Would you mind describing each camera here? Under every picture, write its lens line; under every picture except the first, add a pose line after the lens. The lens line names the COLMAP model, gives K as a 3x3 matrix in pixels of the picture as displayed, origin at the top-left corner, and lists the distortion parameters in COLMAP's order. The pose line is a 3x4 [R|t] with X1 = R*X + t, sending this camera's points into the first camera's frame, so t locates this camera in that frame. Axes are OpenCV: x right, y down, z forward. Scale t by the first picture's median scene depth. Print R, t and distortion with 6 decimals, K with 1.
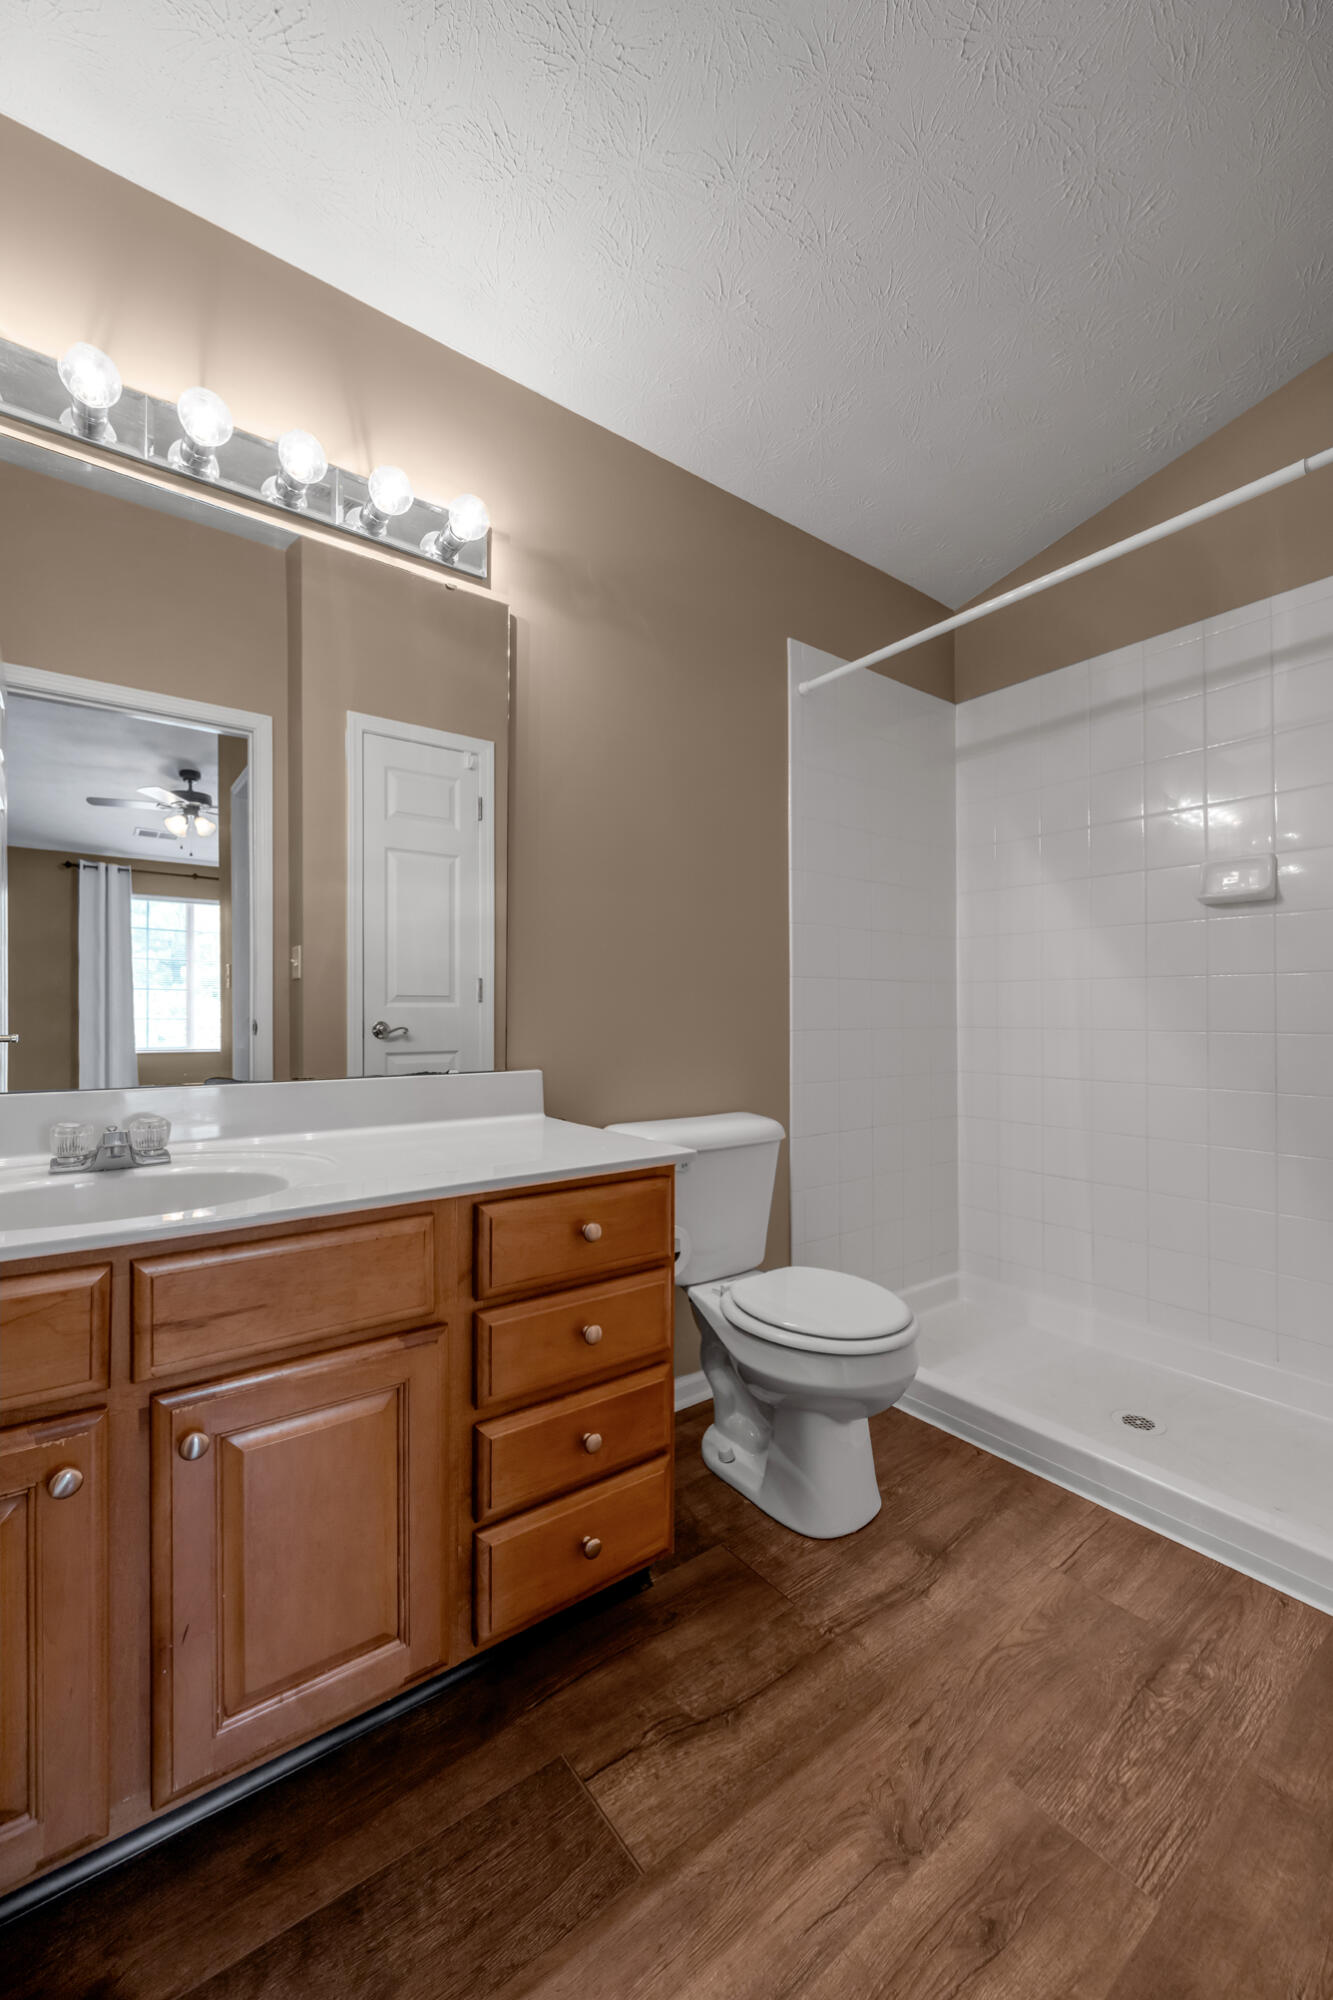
lens RADIAL K [[803.6, 0, 664.5], [0, 803.6, 994.1], [0, 0, 1]] dist [-0.001423, -0.000135]
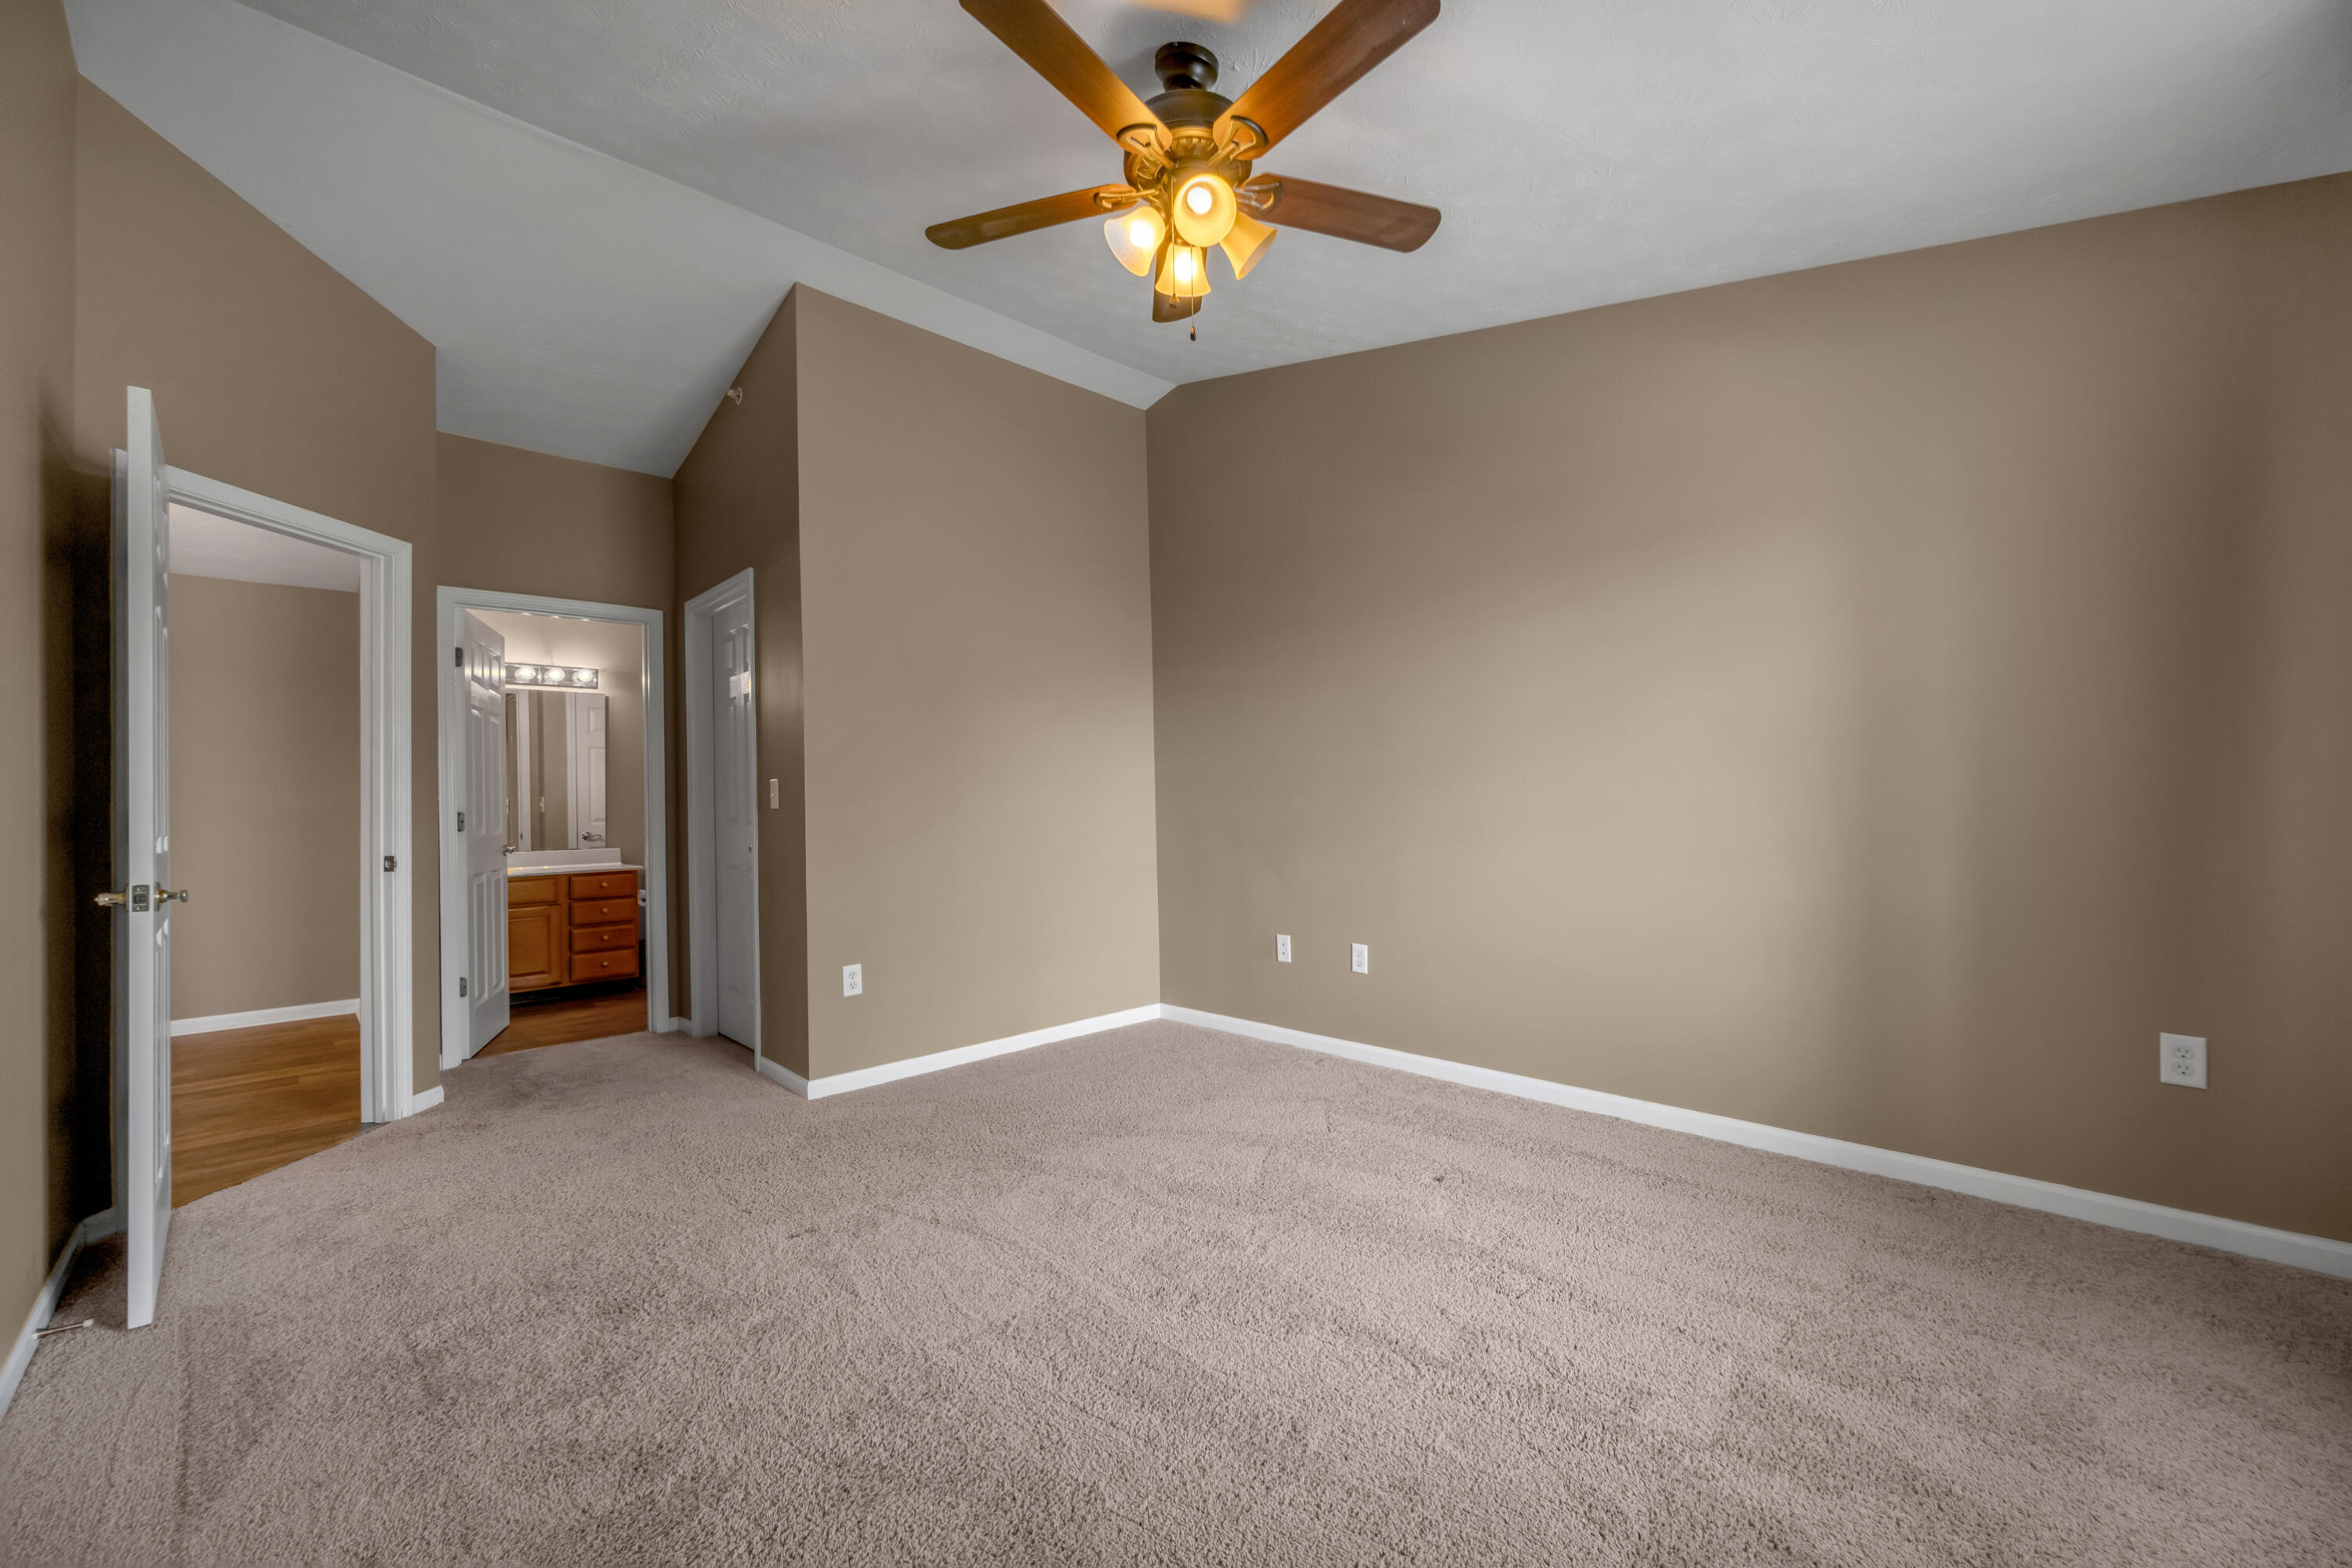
lens RADIAL K [[937.7, 0, 1181.4], [0, 937.7, 786.9], [0, 0, 1]] dist [-0.005480, -0.000228]
pose [[0.992449, -0.008515, 0.122365, 2.235080], [0.009733, 0.999909, -0.009363, -0.115416], [-0.122274, 0.010483, 0.992441, -4.035786]]
